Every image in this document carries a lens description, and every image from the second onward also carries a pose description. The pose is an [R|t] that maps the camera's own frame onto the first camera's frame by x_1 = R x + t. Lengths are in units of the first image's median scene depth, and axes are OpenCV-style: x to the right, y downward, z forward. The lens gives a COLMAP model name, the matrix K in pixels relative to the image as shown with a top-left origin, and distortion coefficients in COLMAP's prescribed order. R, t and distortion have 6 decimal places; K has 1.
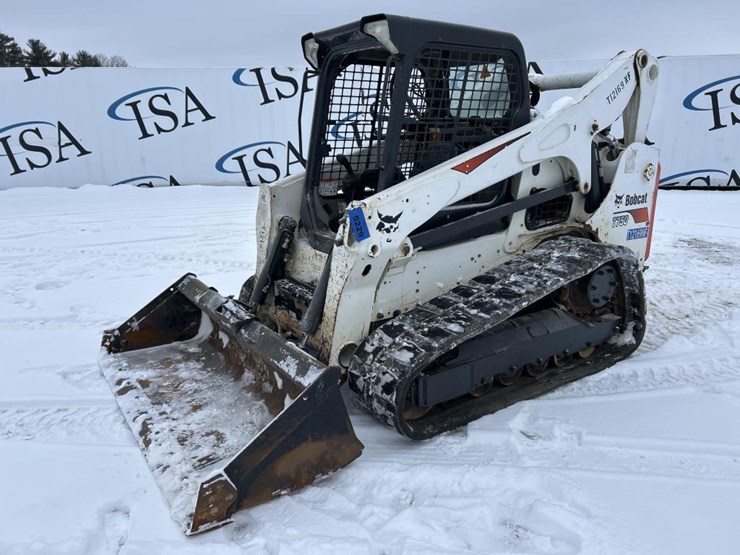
lens RADIAL K [[553.1, 0, 370.0], [0, 553.1, 277.5], [0, 0, 1]] dist [0.020632, 0.005258]
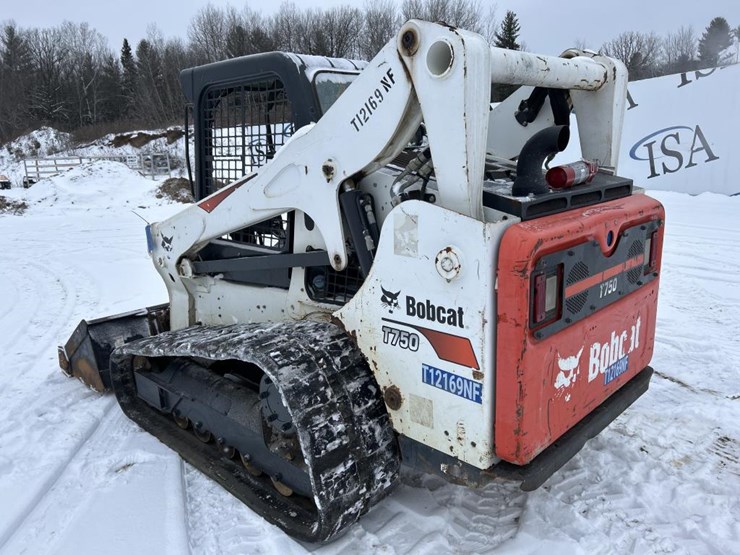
lens RADIAL K [[558.9, 0, 371.7], [0, 558.9, 281.4], [0, 0, 1]] dist [0.069250, -0.081478]
pose [[0.199723, 0.233668, -0.951583, 1.155332], [-0.219508, 0.957136, 0.188961, -0.306526], [0.954949, 0.171140, 0.242454, 0.999685]]
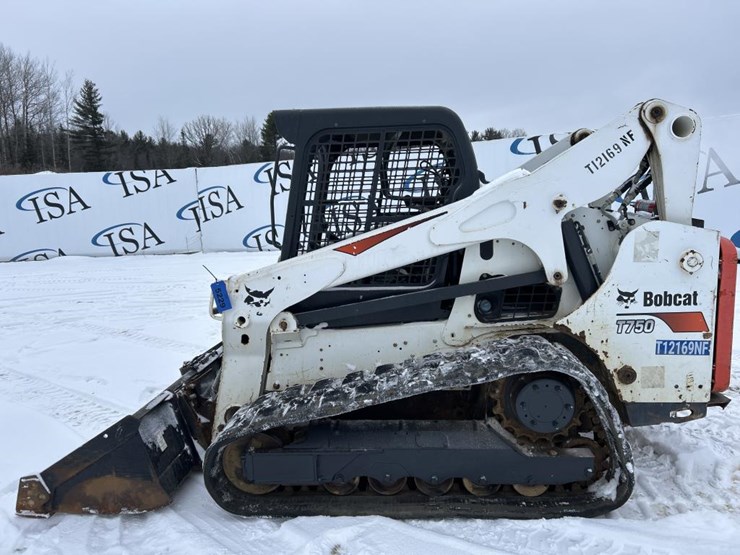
lens RADIAL K [[555.8, 0, 370.0], [0, 555.8, 277.5], [0, 0, 1]] dist [0.068382, -0.078747]
pose [[0.790003, 0.068540, -0.609259, 0.748540], [-0.135724, 0.988627, -0.064771, -0.084129], [0.597891, 0.133860, 0.790321, 0.239696]]
